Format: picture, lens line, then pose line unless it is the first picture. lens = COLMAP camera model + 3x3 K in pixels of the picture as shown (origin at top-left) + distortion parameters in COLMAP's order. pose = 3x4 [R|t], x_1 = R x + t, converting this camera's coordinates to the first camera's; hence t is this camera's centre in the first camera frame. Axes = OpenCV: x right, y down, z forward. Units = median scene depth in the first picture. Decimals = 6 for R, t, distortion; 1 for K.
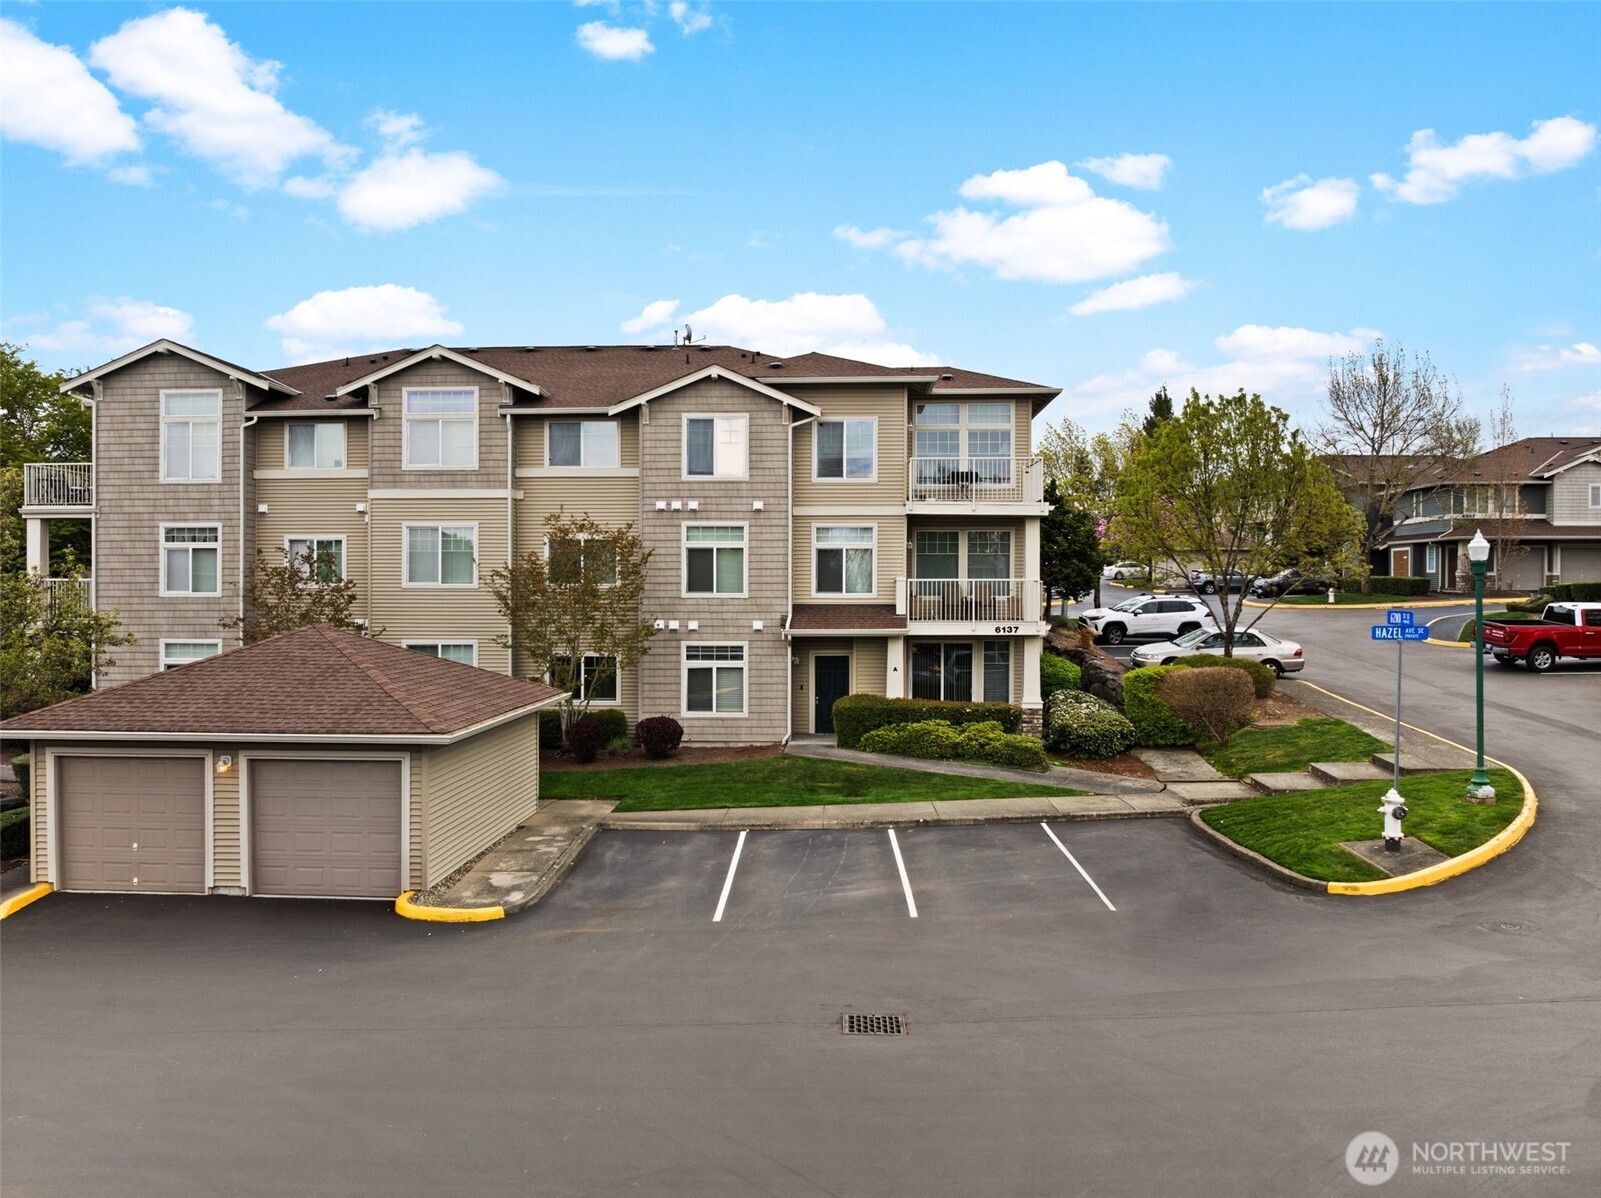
lens RADIAL K [[1213.3, 0, 800.6], [0, 1213.3, 592.1], [0, 0, 1]] dist [-0.042491, 0.013395]
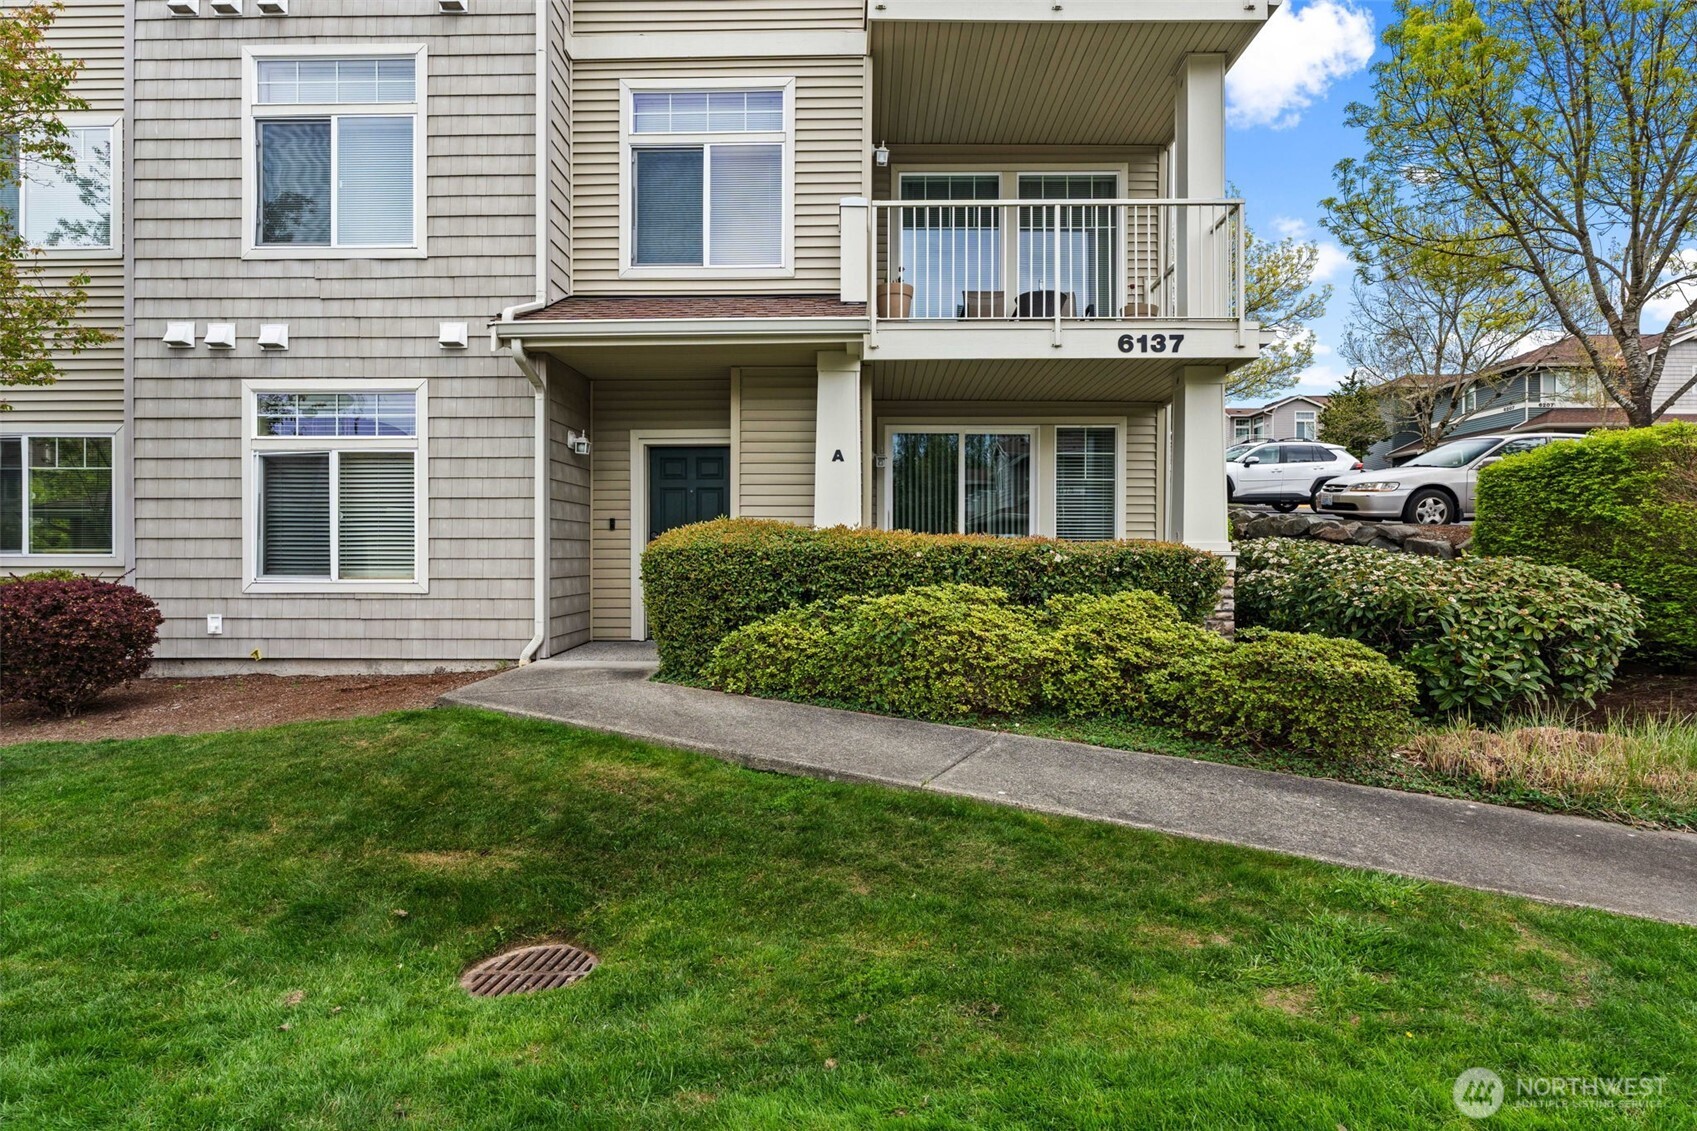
lens RADIAL K [[841.8, 0, 856.2], [0, 841.8, 570.1], [0, 0, 1]] dist [-0.002142, 0.000637]
pose [[0.999706, 0.000129, 0.024237, 0.077057], [-0.000416, 0.999930, 0.011852, 0.093534], [-0.024233, -0.011858, 0.999636, 0.747578]]
